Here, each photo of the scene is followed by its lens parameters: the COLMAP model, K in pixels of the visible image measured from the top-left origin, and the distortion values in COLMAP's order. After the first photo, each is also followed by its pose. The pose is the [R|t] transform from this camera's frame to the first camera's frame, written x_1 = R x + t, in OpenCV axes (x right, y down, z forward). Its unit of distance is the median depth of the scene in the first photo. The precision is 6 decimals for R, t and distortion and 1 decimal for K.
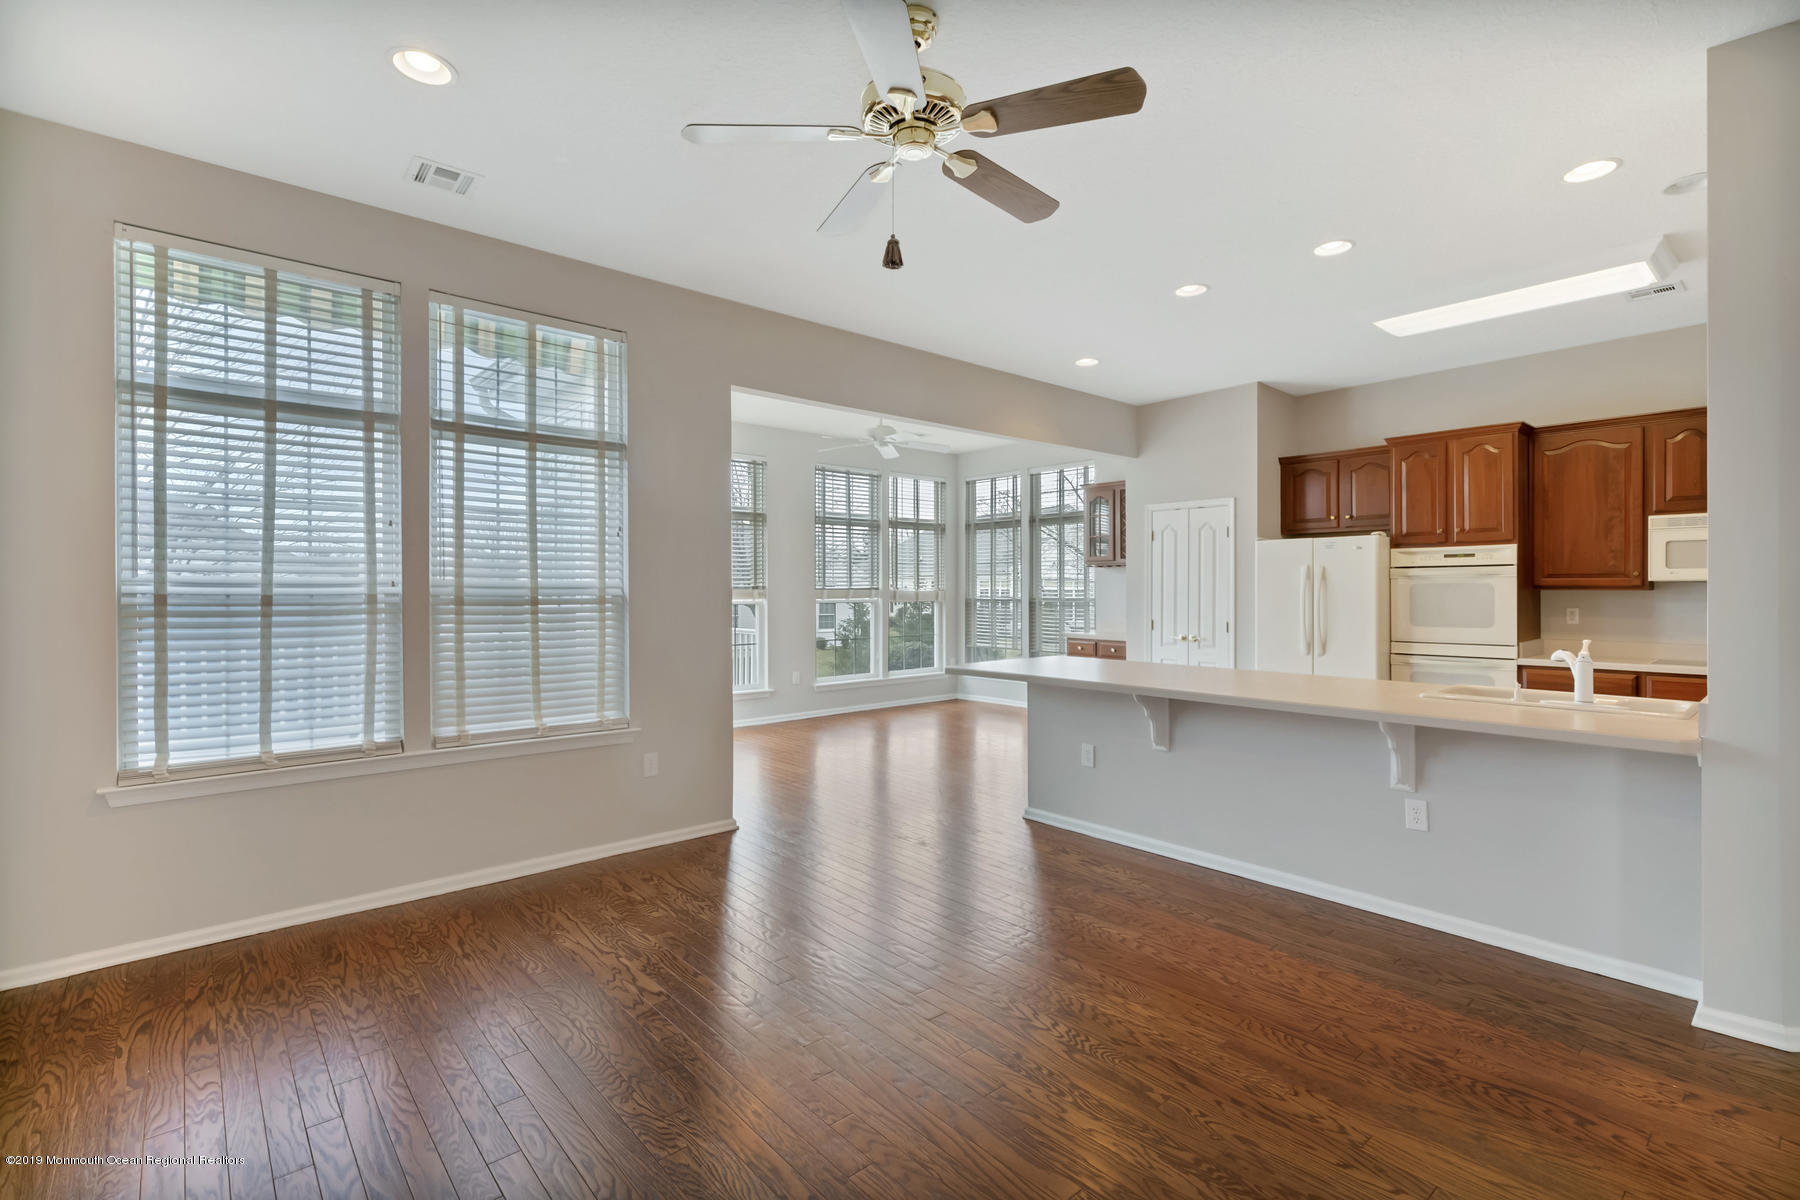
lens RADIAL K [[816.4, 0, 928.8], [0, 816.4, 585.8], [0, 0, 1]] dist [0.008344, -0.002479]
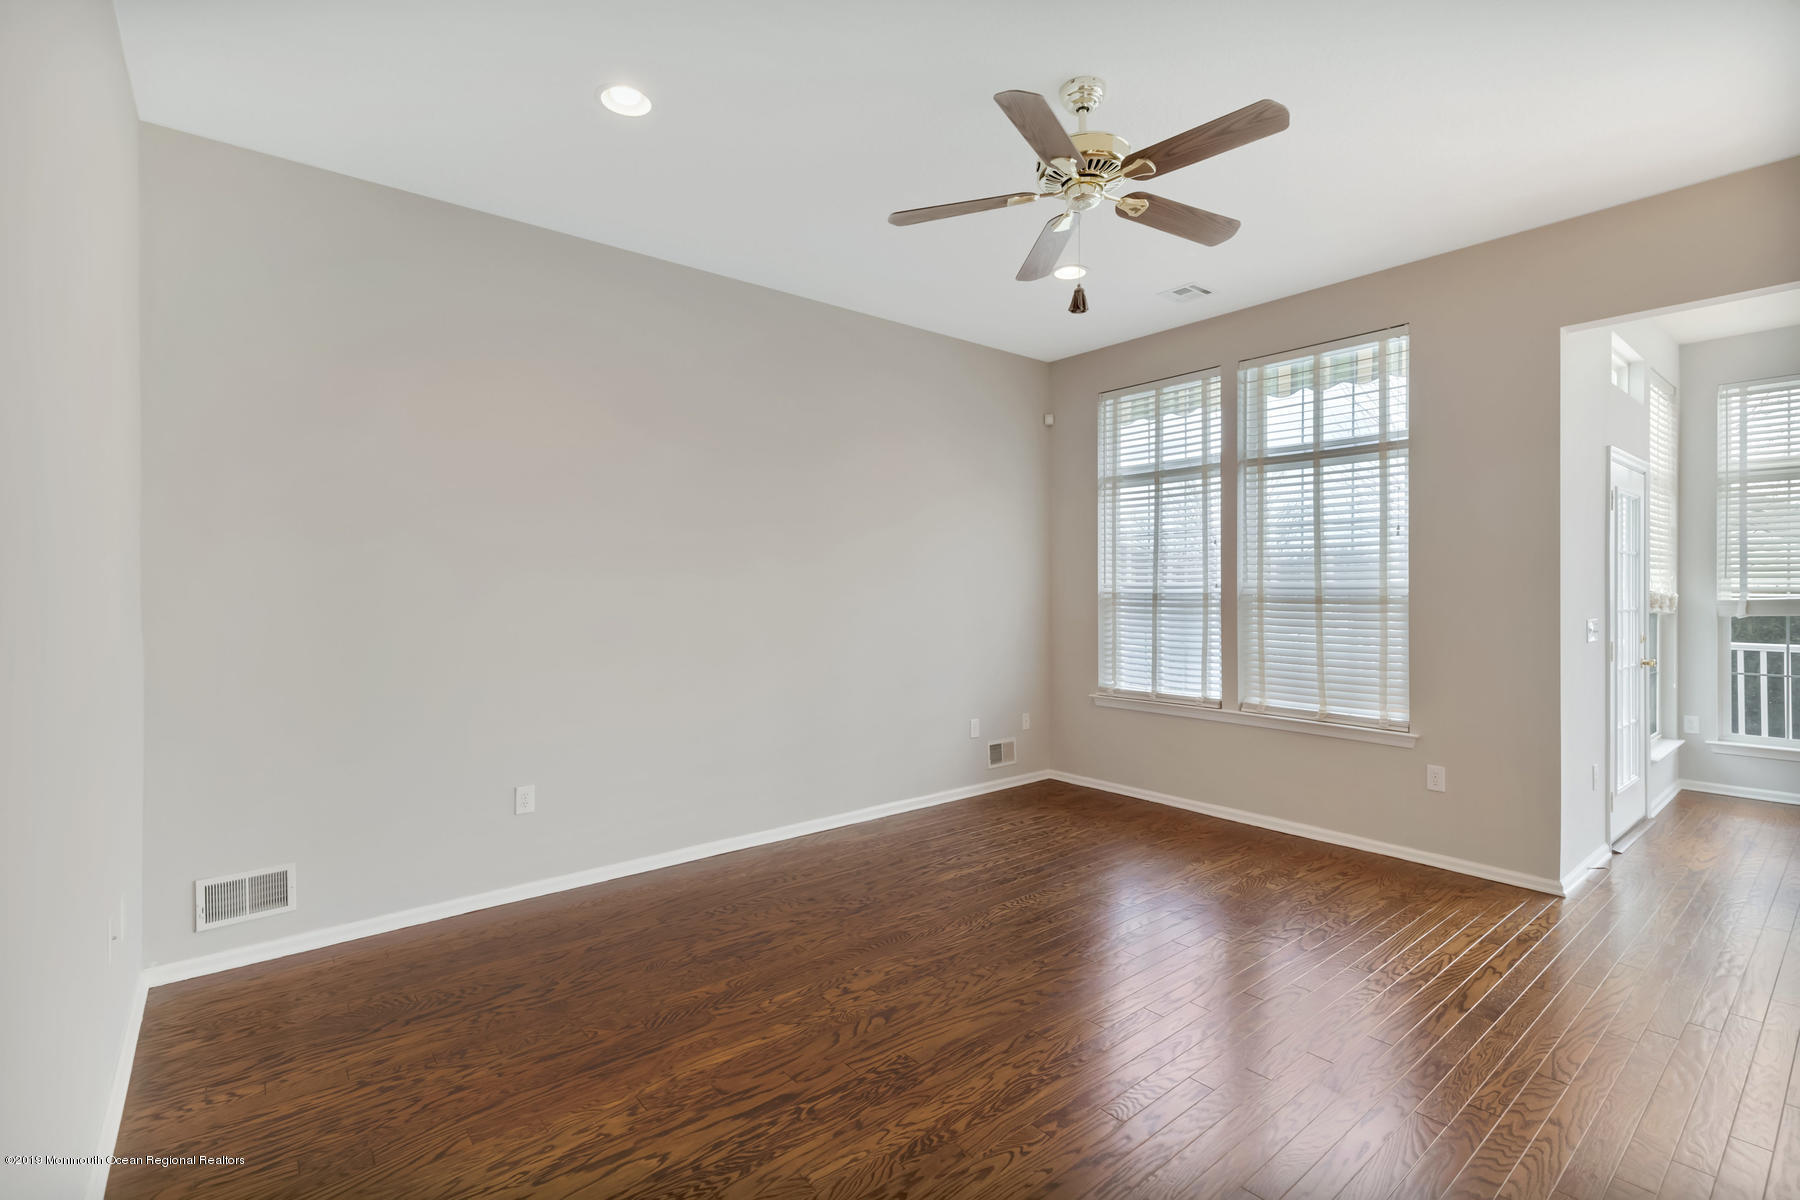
lens RADIAL K [[816.4, 0, 910.0], [0, 816.4, 595.6], [0, 0, 1]] dist [0.008344, -0.002479]
pose [[-0.040827, 0.004175, -0.999157, 0.671136], [0.002466, 0.999989, 0.004078, 0.006375], [0.999163, -0.002297, -0.040837, 0.484048]]
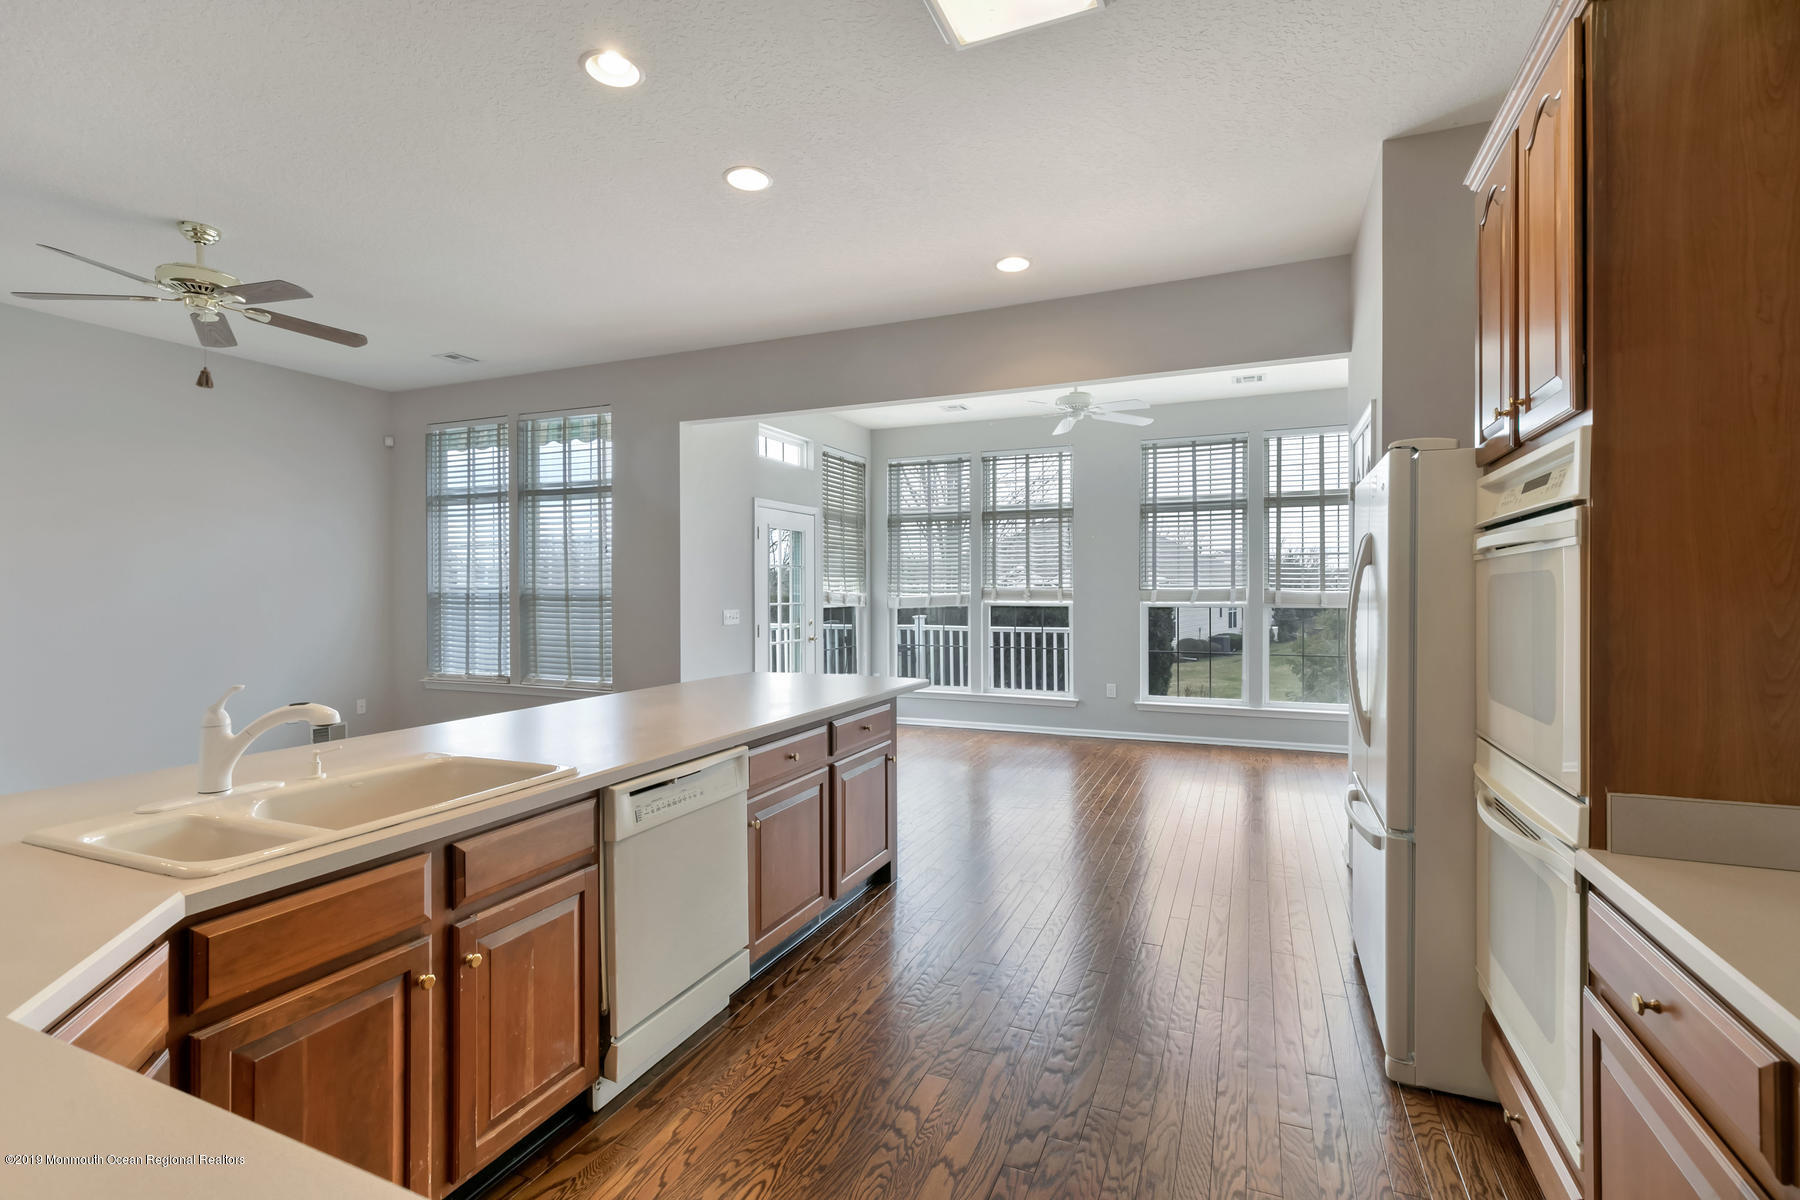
lens RADIAL K [[816.4, 0, 902.3], [0, 816.4, 596.5], [0, 0, 1]] dist [0.008344, -0.002479]
pose [[0.413056, 0.002451, -0.910702, 1.174723], [0.004589, 0.999978, 0.004773, 0.010632], [0.910694, -0.006151, 0.413036, 0.942164]]
